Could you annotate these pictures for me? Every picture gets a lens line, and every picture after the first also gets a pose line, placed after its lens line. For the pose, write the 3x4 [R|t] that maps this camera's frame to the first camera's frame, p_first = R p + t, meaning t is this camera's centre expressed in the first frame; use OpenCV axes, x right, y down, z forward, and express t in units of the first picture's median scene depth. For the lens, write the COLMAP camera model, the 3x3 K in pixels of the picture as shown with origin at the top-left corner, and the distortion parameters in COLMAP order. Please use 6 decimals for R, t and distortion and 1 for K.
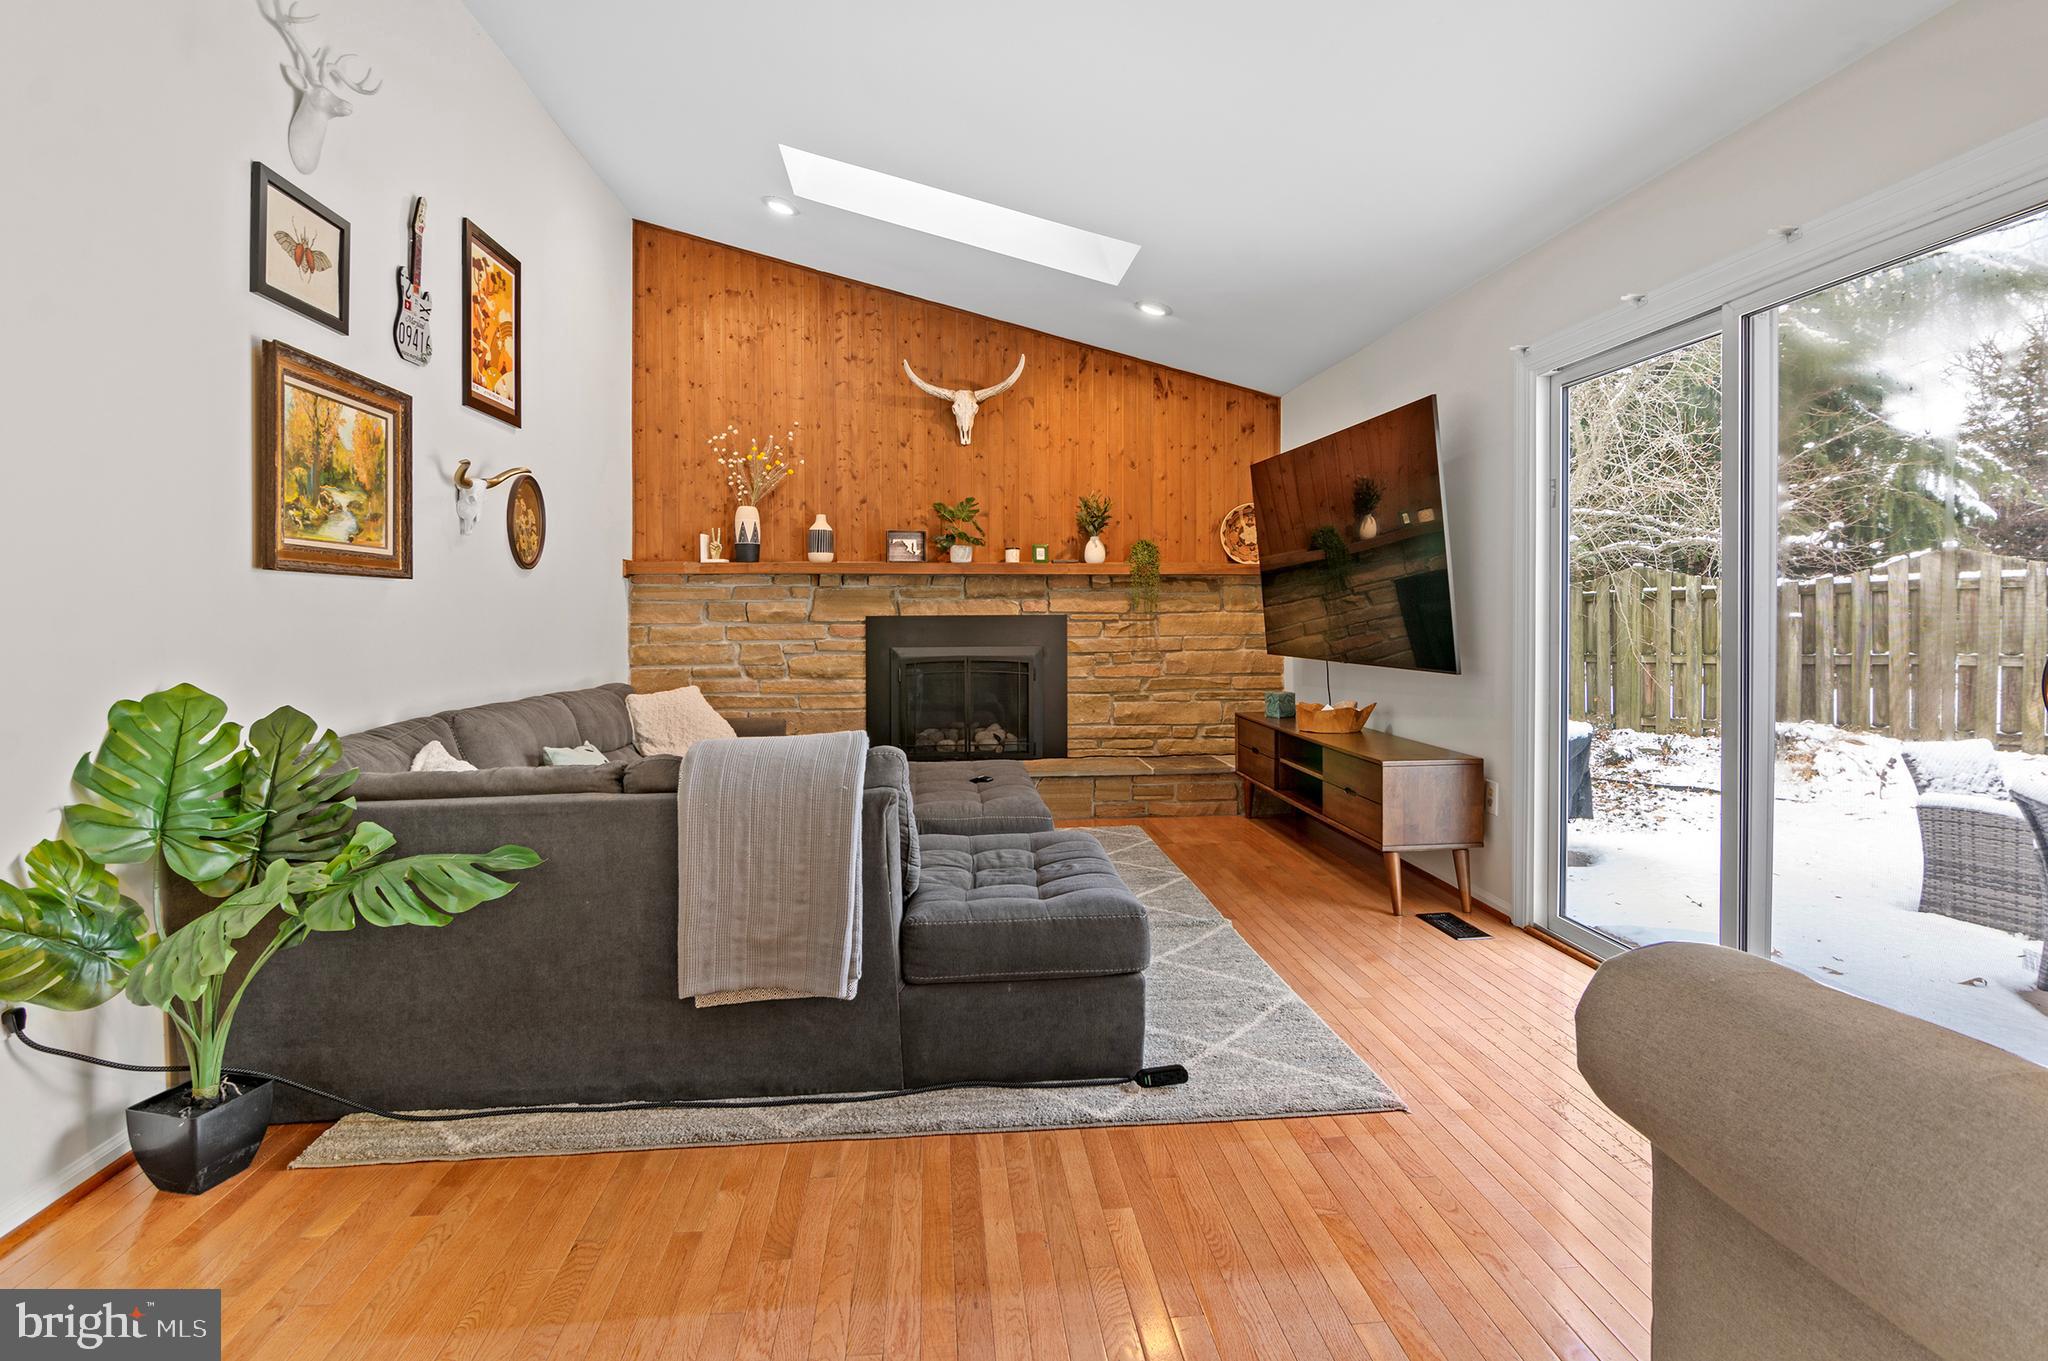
lens RADIAL K [[1036.7, 0, 1015.1], [0, 1036.7, 630.4], [0, 0, 1]] dist [-0.003975, -0.007088]
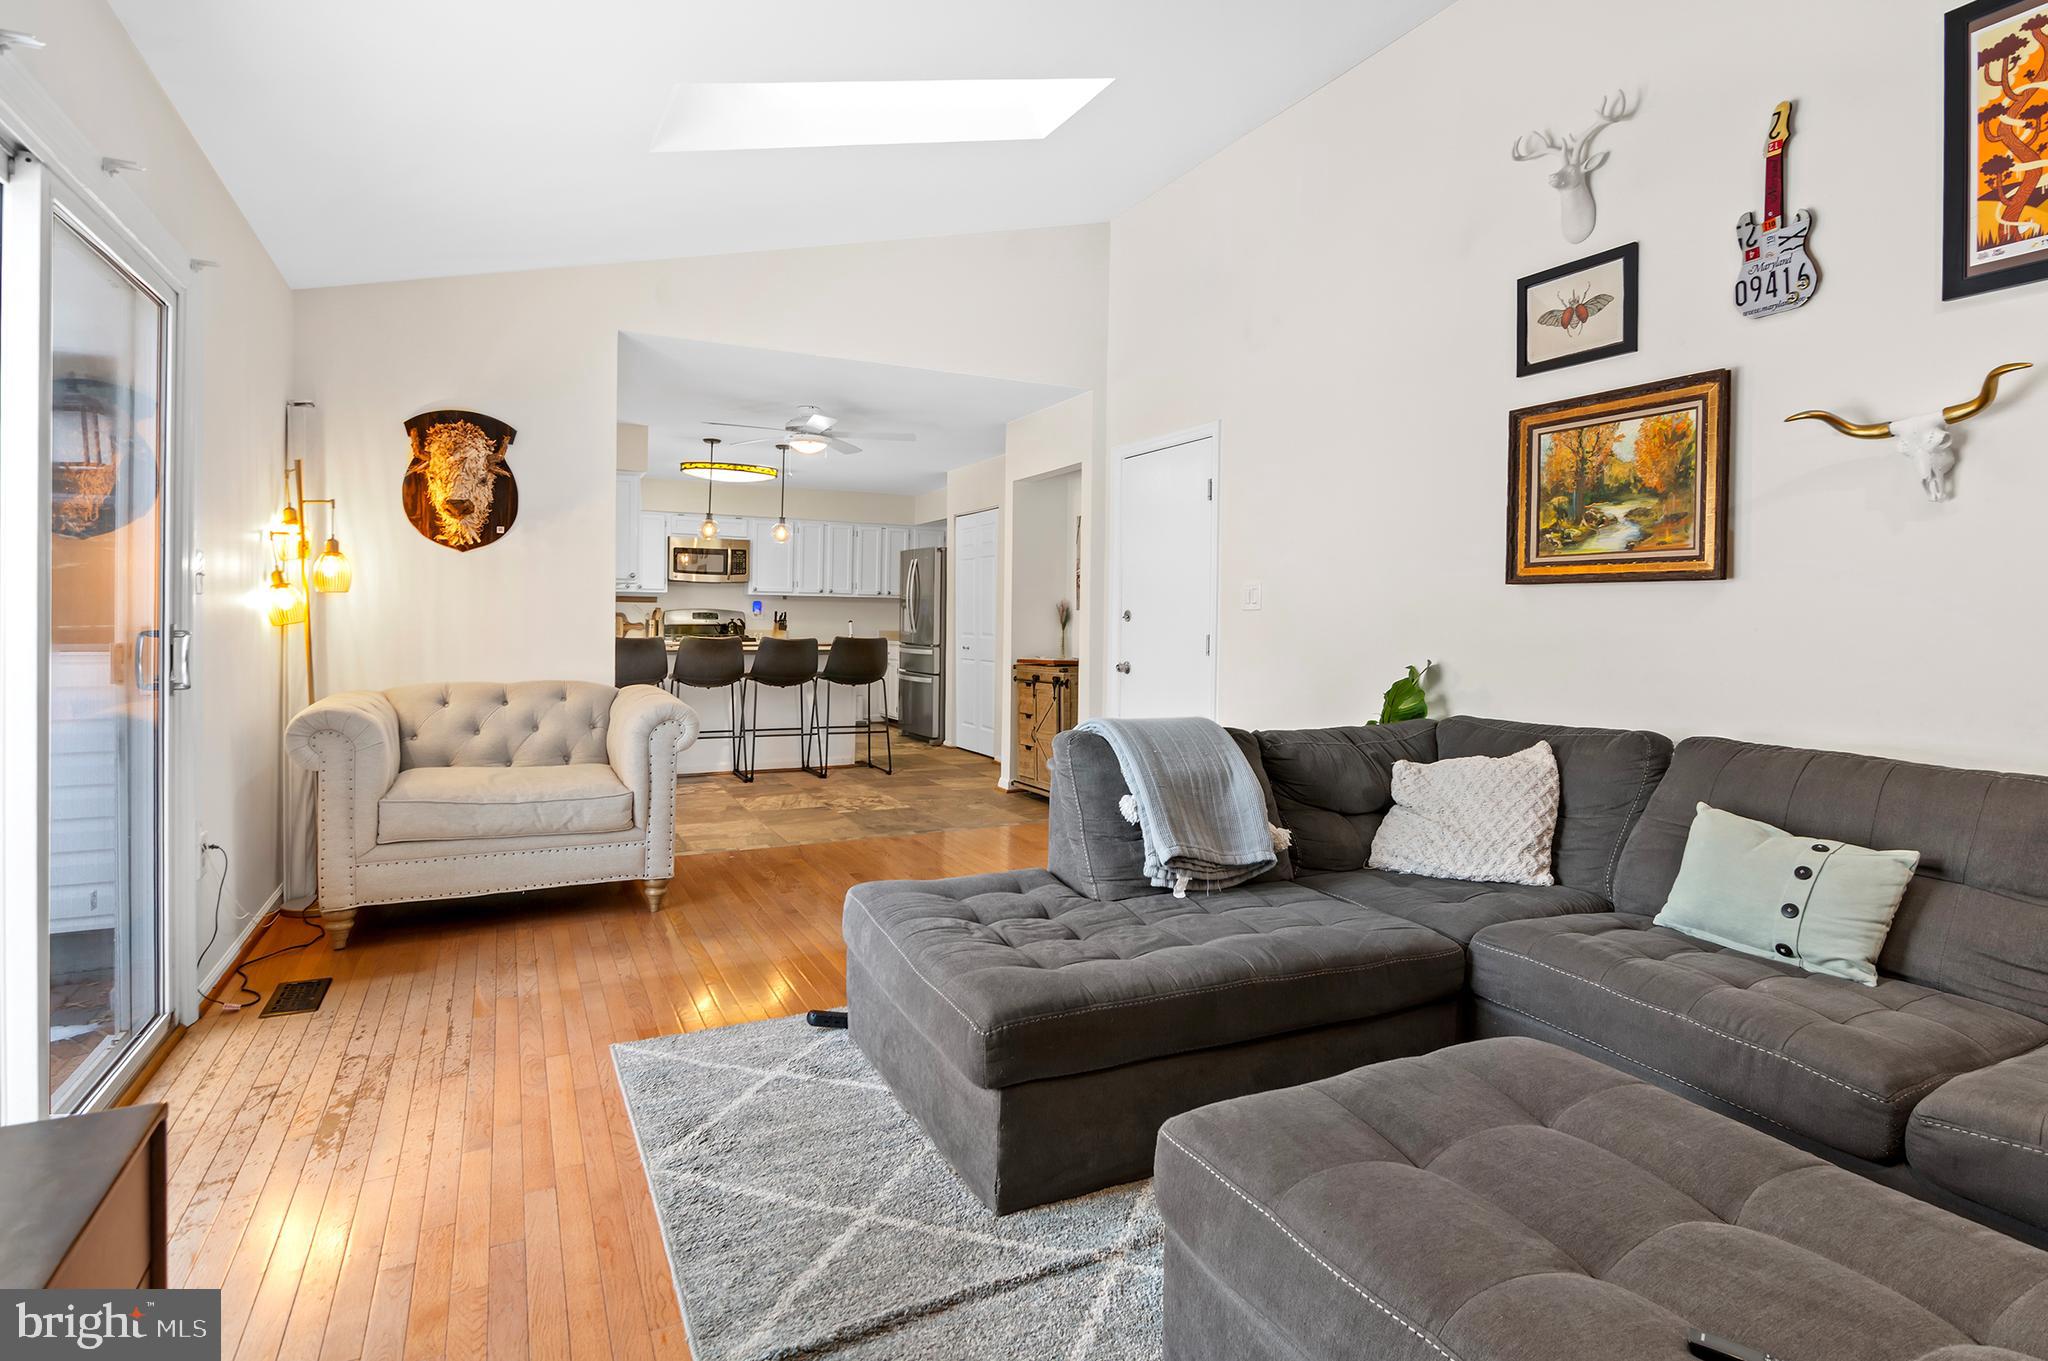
lens RADIAL K [[1036.7, 0, 1042.8], [0, 1036.7, 613.2], [0, 0, 1]] dist [-0.003975, -0.007088]
pose [[-0.926678, -0.005464, -0.375816, 0.151113], [-0.012795, 0.999773, 0.017013, -0.016620], [0.375637, 0.020574, -0.926538, 0.904761]]
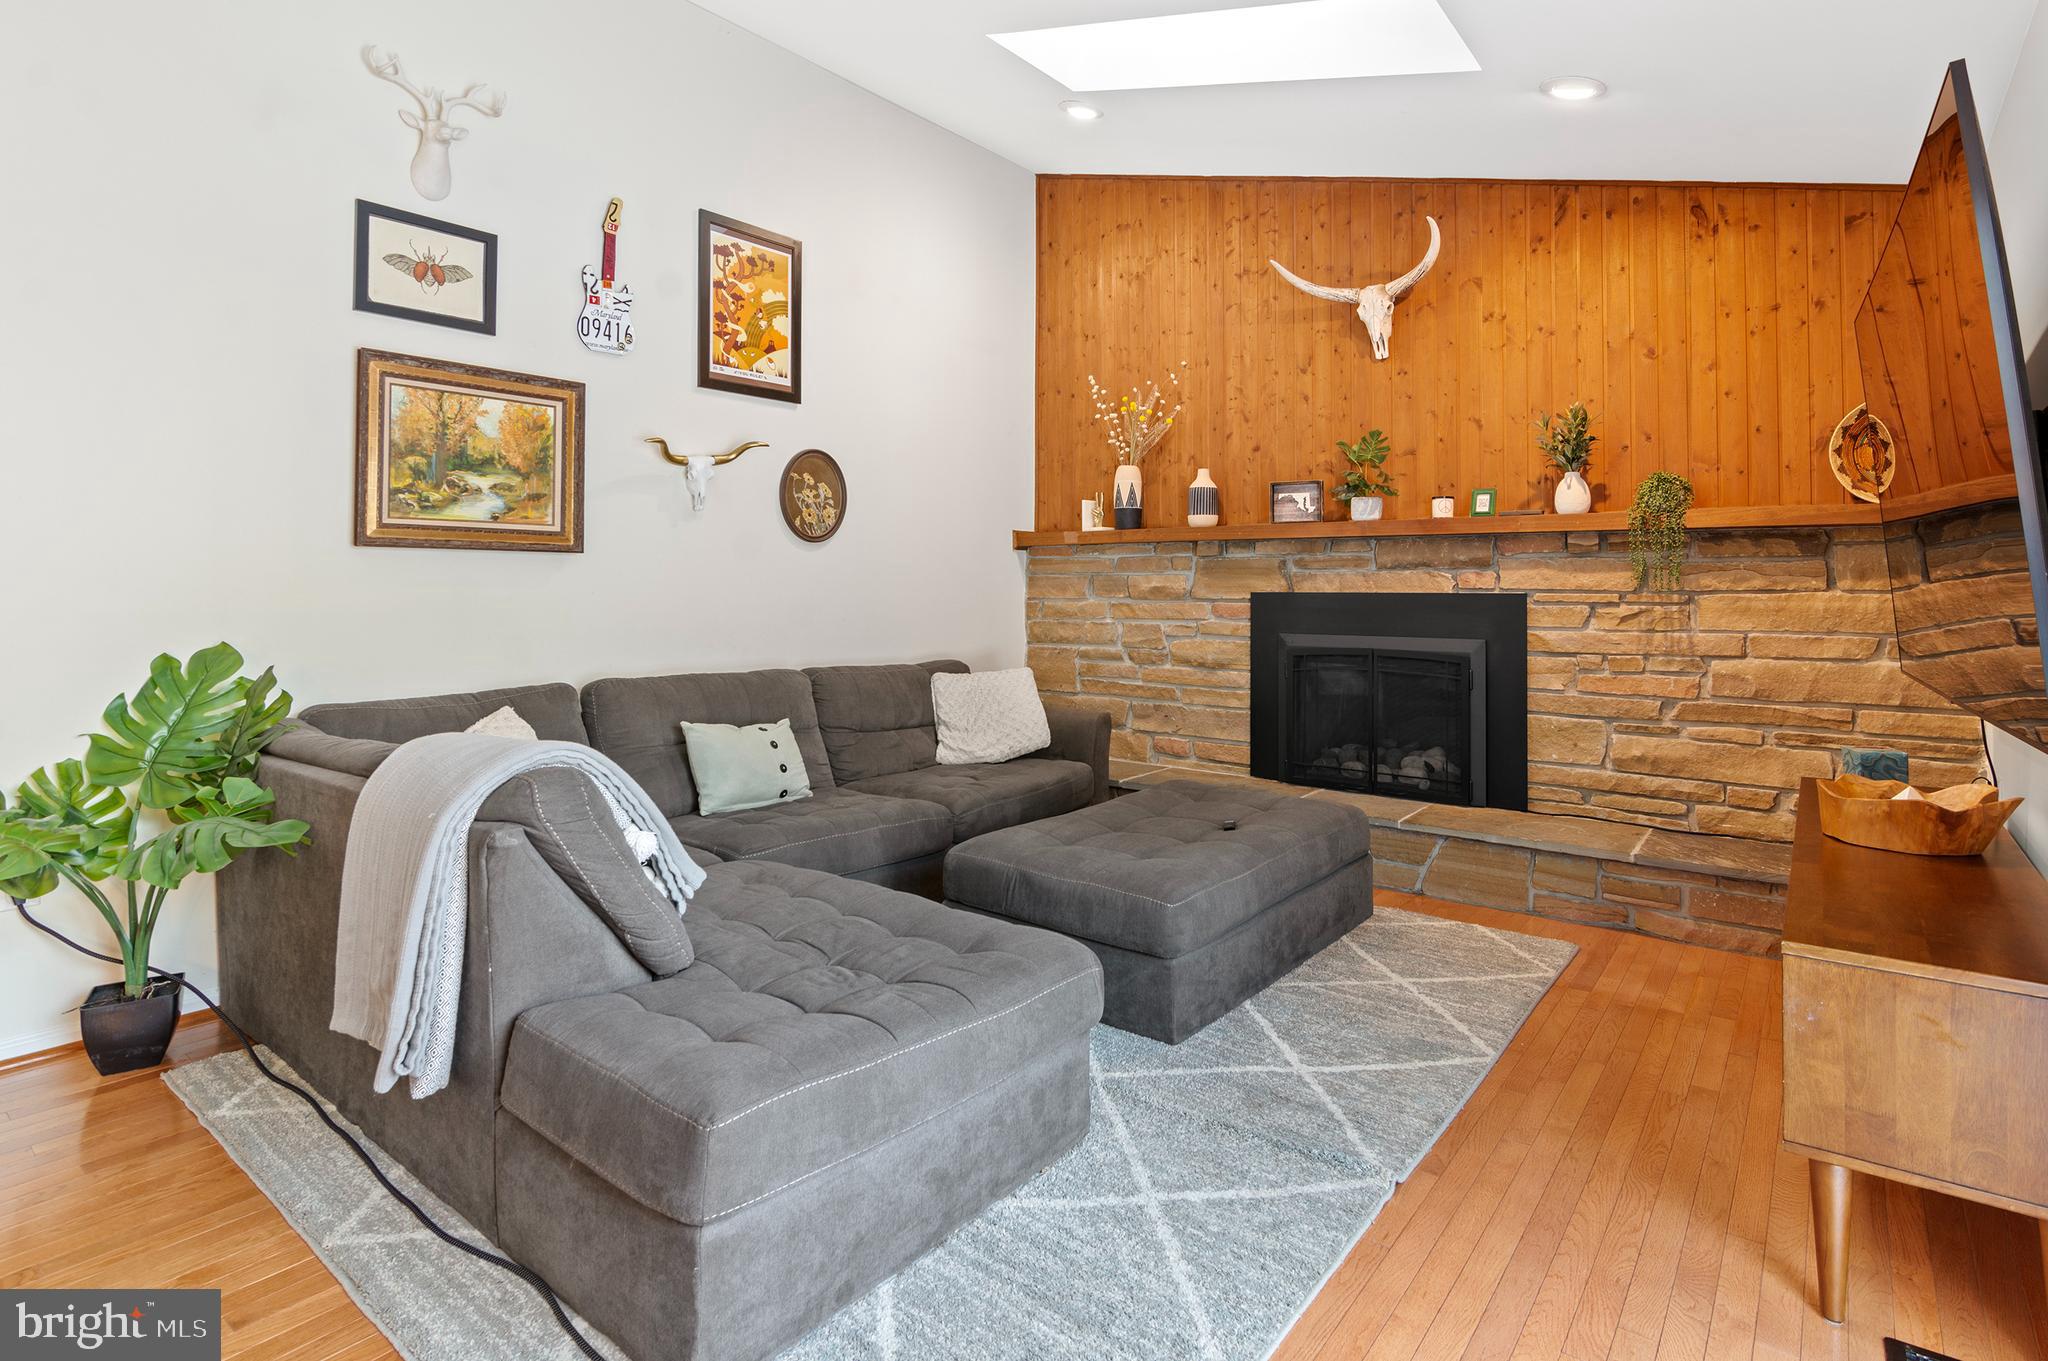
lens RADIAL K [[1036.7, 0, 1014.2], [0, 1036.7, 572.8], [0, 0, 1]] dist [-0.003975, -0.007088]
pose [[0.721927, -0.002621, -0.691964, 0.275600], [-0.018648, 0.999556, -0.023241, -0.007074], [0.691717, 0.029681, 0.721558, 0.304378]]
